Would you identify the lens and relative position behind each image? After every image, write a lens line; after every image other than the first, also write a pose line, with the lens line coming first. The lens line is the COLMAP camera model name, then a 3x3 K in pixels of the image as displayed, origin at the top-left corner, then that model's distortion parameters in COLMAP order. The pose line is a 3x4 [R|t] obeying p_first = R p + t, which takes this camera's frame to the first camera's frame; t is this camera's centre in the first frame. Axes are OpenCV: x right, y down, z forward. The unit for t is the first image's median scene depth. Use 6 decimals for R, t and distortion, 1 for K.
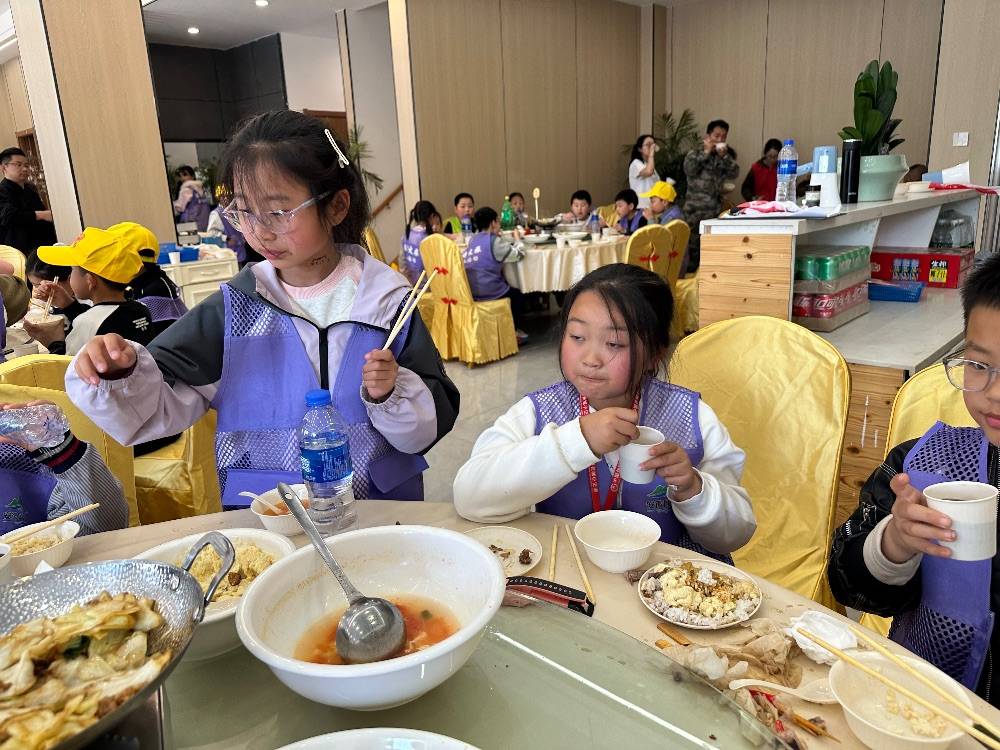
lens RADIAL K [[712.2, 0, 500.0], [0, 712.2, 375.0], [0, 0, 1]] dist [0.002353, -0.000246]
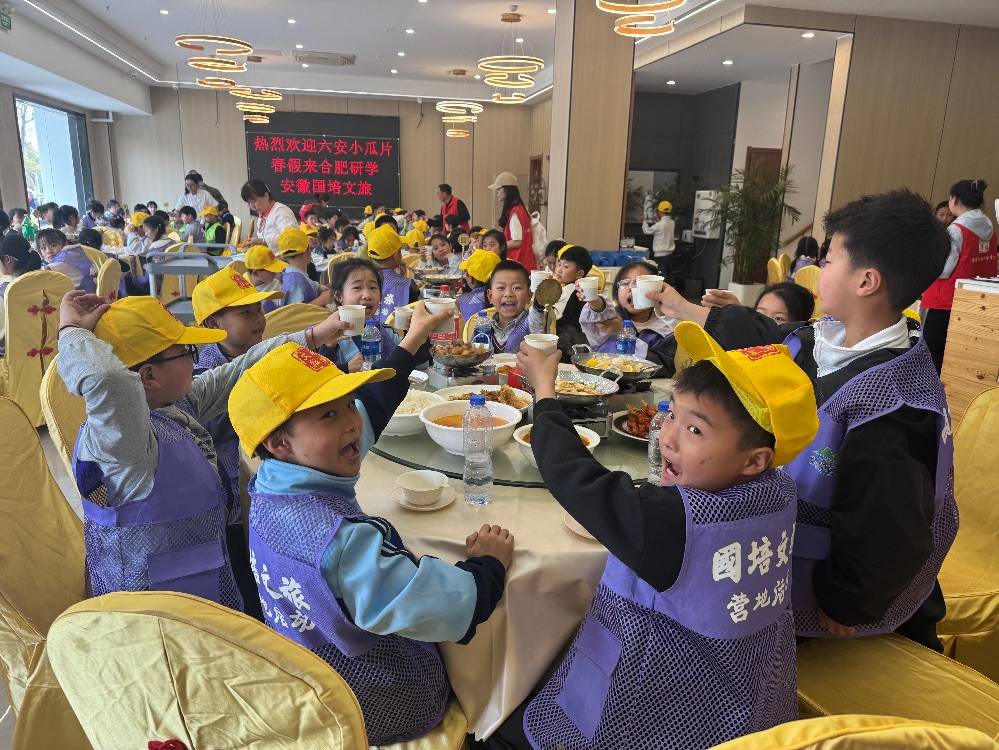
lens RADIAL K [[703.5, 0, 499.5], [0, 703.5, 375.0], [0, 0, 1]] dist [-0.000862, 0.000370]
pose [[0.821453, 0.196793, -0.535245, 0.087373], [-0.205219, 0.977703, 0.044516, 0.024509], [0.532071, 0.073274, 0.843523, -0.169867]]
